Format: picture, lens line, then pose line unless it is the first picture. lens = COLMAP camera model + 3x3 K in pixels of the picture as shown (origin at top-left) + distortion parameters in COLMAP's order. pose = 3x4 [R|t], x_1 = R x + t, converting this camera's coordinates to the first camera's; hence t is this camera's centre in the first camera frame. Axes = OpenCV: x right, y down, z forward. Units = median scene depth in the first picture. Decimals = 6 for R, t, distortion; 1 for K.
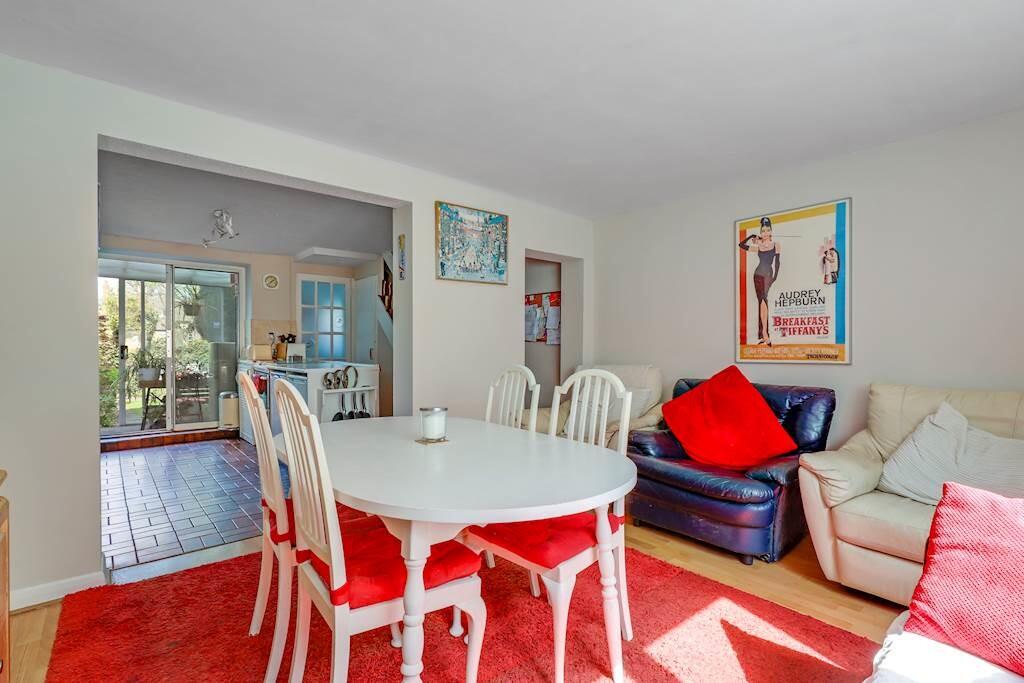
lens RADIAL K [[481.4, 0, 513.0], [0, 481.4, 346.1], [0, 0, 1]] dist [-0.026067, -0.001339]
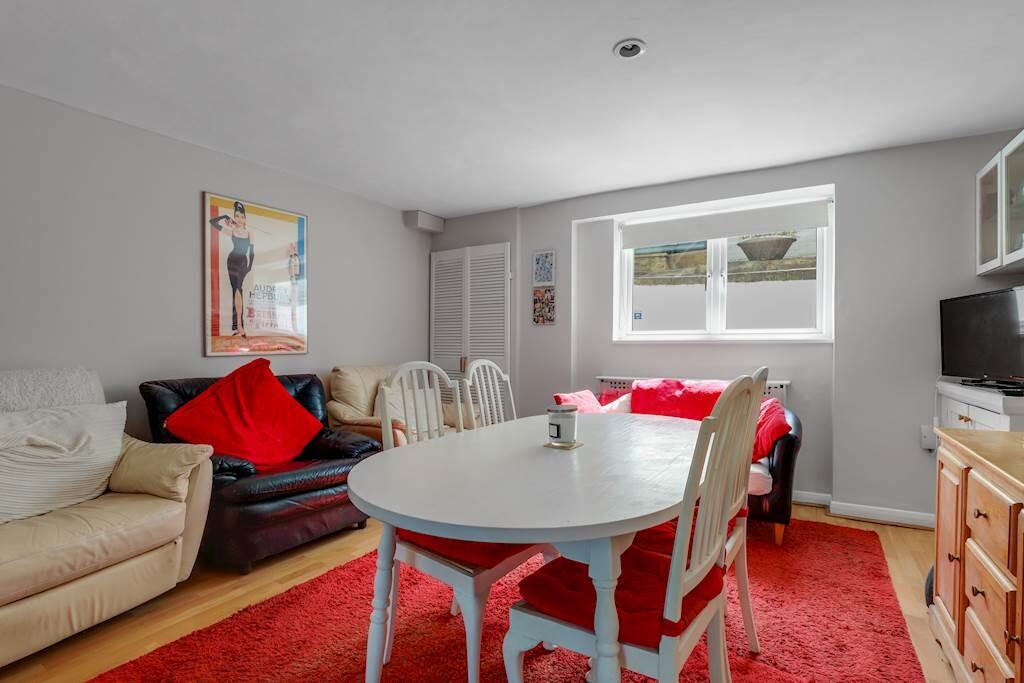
lens RADIAL K [[481.4, 0, 512.5], [0, 481.4, 348.4], [0, 0, 1]] dist [-0.026067, -0.001339]
pose [[-0.307471, -0.010464, 0.951500, -0.654568], [0.000737, 0.999937, 0.011234, 0.013083], [-0.951557, 0.004156, -0.307444, 0.934272]]
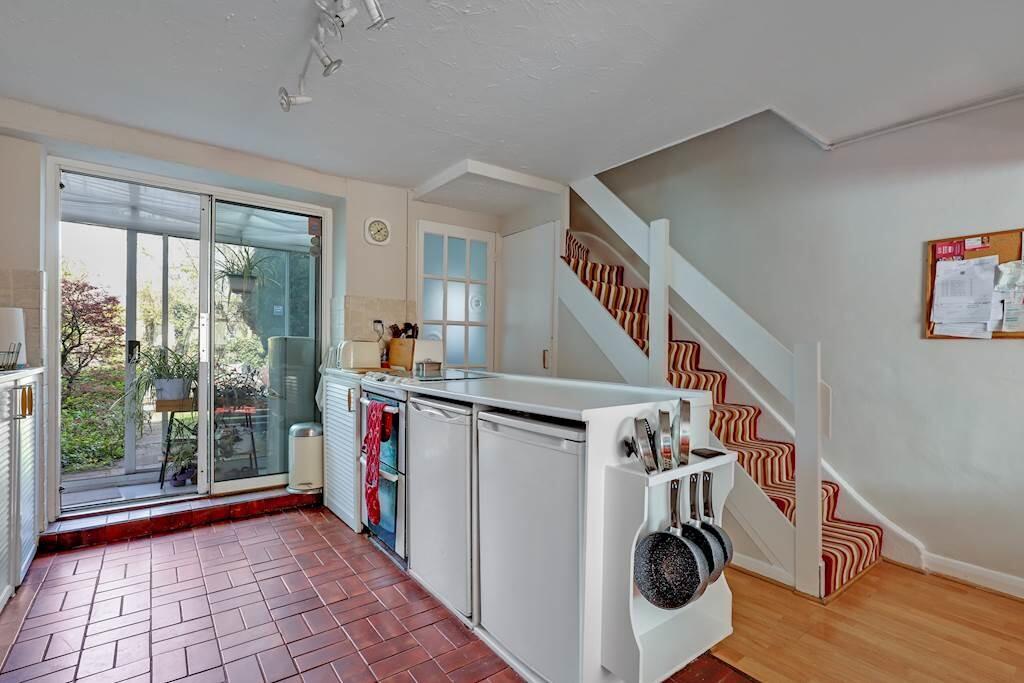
lens RADIAL K [[481.4, 0, 509.3], [0, 481.4, 344.9], [0, 0, 1]] dist [-0.026067, -0.001339]
pose [[0.997682, 0.008320, -0.067543, -0.296537], [-0.008629, 0.999954, -0.004282, 0.002439], [0.067504, 0.004855, 0.997707, 0.420649]]
